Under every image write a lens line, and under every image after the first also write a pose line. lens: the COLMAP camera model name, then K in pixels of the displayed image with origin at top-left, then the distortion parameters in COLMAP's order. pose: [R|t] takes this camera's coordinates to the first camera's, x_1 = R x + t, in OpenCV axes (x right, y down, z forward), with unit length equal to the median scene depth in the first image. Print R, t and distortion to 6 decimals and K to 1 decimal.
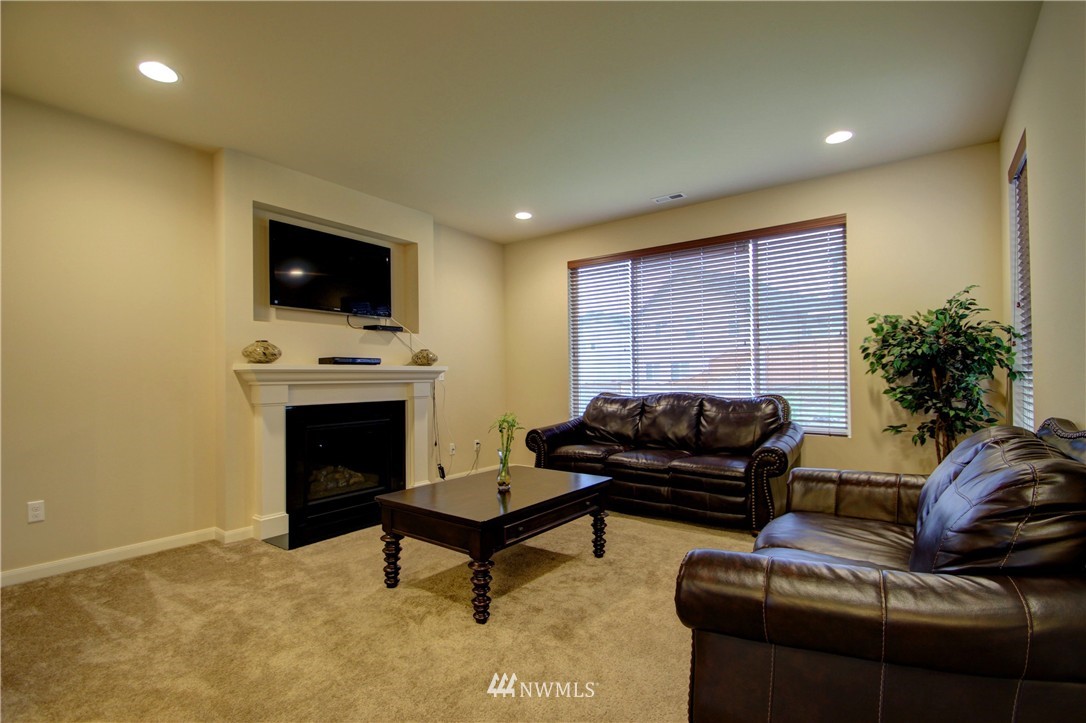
lens RADIAL K [[505.1, 0, 553.0], [0, 505.1, 372.4], [0, 0, 1]] dist [0.018475, -0.019950]
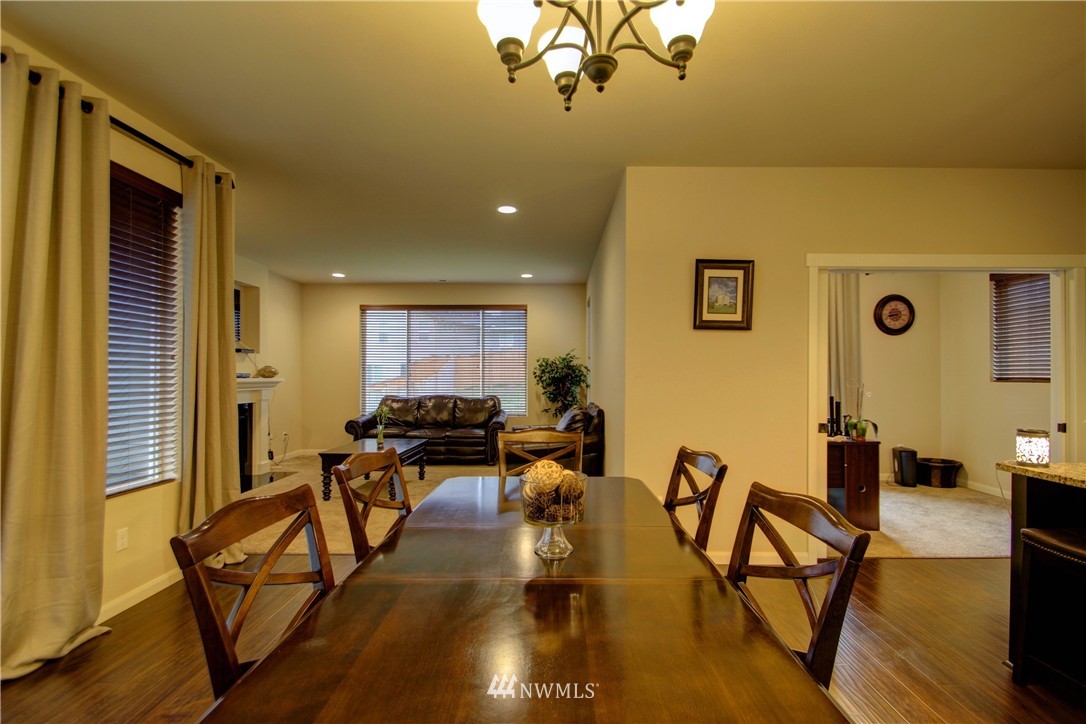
lens RADIAL K [[505.1, 0, 553.0], [0, 505.1, 372.9], [0, 0, 1]] dist [0.018475, -0.019950]
pose [[0.812425, 0.014172, 0.582893, -0.476124], [-0.013297, 0.999895, -0.005776, -0.031512], [-0.582914, -0.003058, 0.812528, -0.651713]]
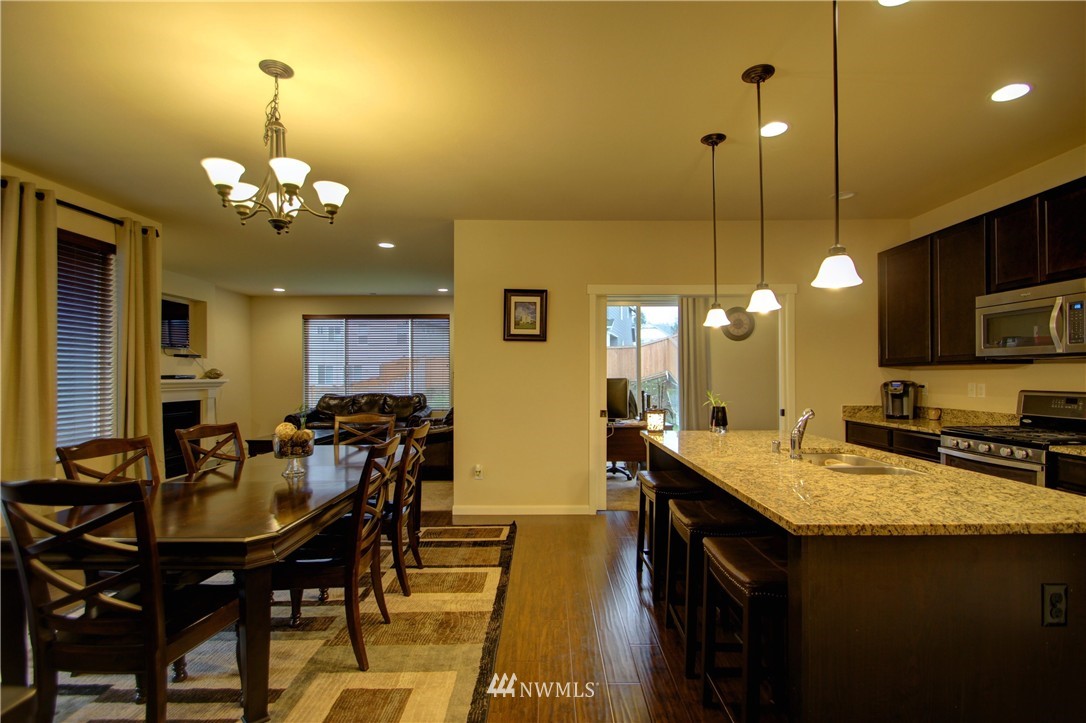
lens RADIAL K [[505.1, 0, 553.0], [0, 505.1, 372.4], [0, 0, 1]] dist [0.018475, -0.019950]
pose [[0.804540, 0.009827, 0.593817, -0.383421], [-0.007607, 0.999952, -0.006241, -0.035010], [-0.593850, 0.000504, 0.804576, -1.064487]]
